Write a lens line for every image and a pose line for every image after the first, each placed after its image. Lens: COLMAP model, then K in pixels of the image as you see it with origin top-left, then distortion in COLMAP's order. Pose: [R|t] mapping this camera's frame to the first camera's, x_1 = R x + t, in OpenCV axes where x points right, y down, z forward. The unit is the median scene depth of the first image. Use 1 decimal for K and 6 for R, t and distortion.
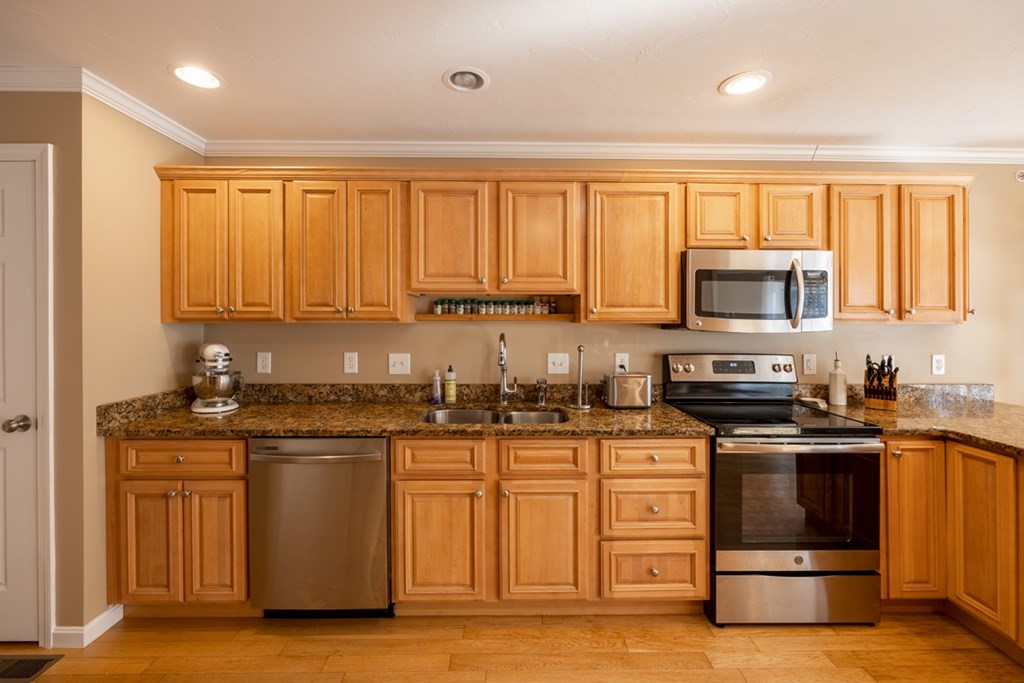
lens RADIAL K [[422.3, 0, 500.6], [0, 422.3, 326.7], [0, 0, 1]] dist [-0.003574, 0.001278]
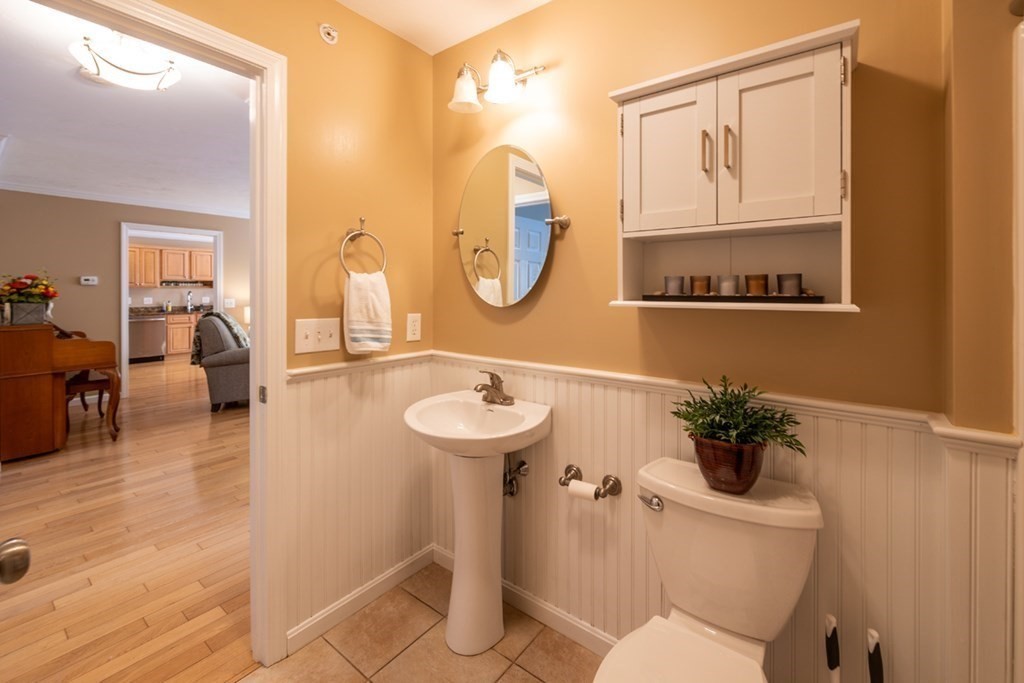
lens RADIAL K [[422.3, 0, 496.5], [0, 422.3, 300.1], [0, 0, 1]] dist [-0.003574, 0.001278]
pose [[0.628099, -0.011058, 0.778055, -1.106365], [0.001950, 0.999918, 0.012637, 0.048490], [-0.778131, -0.006420, 0.628069, -3.187317]]
